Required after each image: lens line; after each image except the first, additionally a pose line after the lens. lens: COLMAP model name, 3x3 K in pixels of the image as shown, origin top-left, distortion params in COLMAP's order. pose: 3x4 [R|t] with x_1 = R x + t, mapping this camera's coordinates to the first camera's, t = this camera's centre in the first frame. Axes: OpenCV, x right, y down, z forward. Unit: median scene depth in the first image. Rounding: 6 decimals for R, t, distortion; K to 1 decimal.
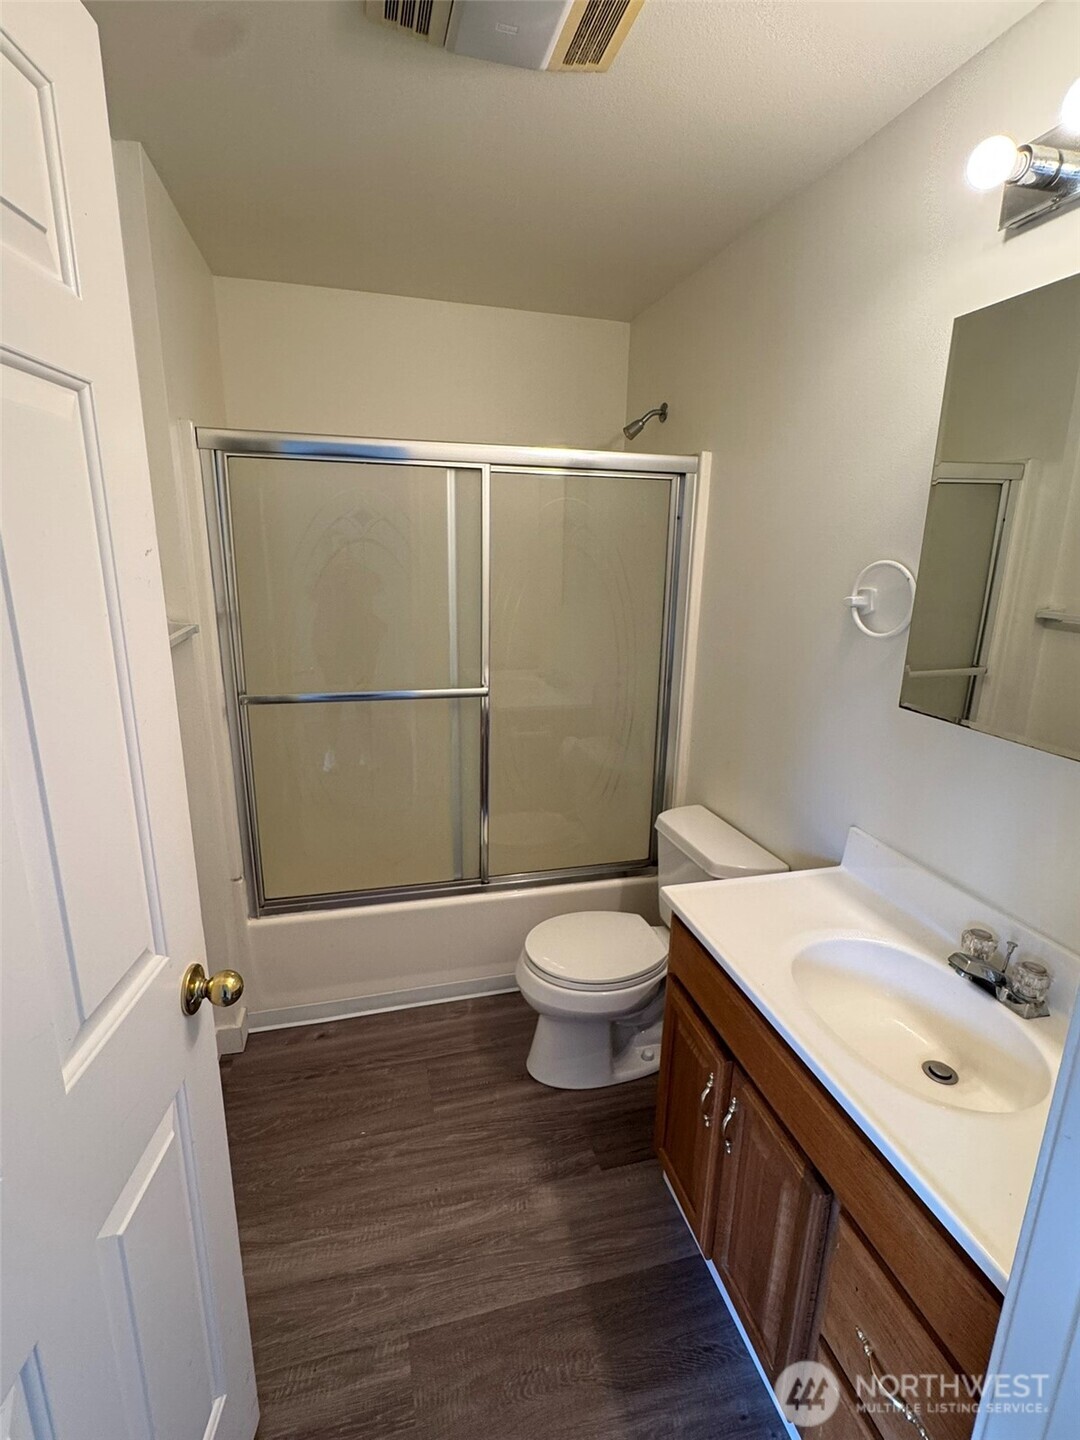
lens RADIAL K [[678.2, 0, 537.1], [0, 678.2, 718.6], [0, 0, 1]] dist [0.000291, 0.000259]
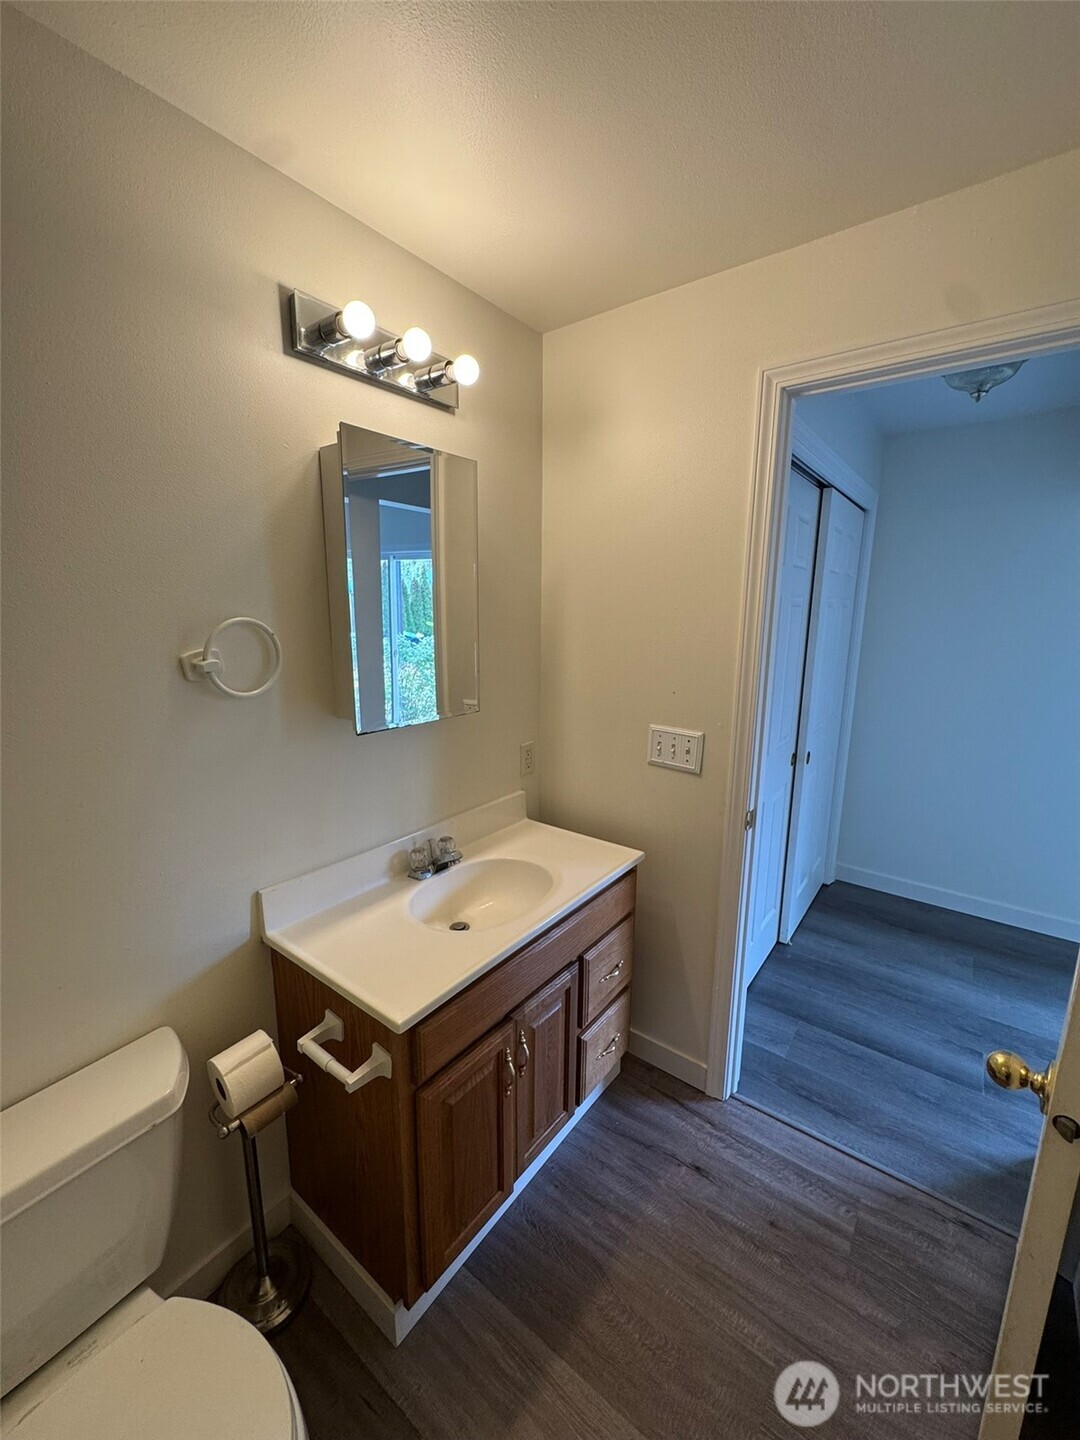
lens RADIAL K [[577.9, 0, 534.7], [0, 577.9, 718.3], [0, 0, 1]] dist [-0.004491, 0.000179]
pose [[-0.610708, -0.170049, 0.773381, -0.422081], [0.179863, 0.921353, 0.344614, -0.324408], [-0.771158, 0.349561, -0.532092, 1.213707]]
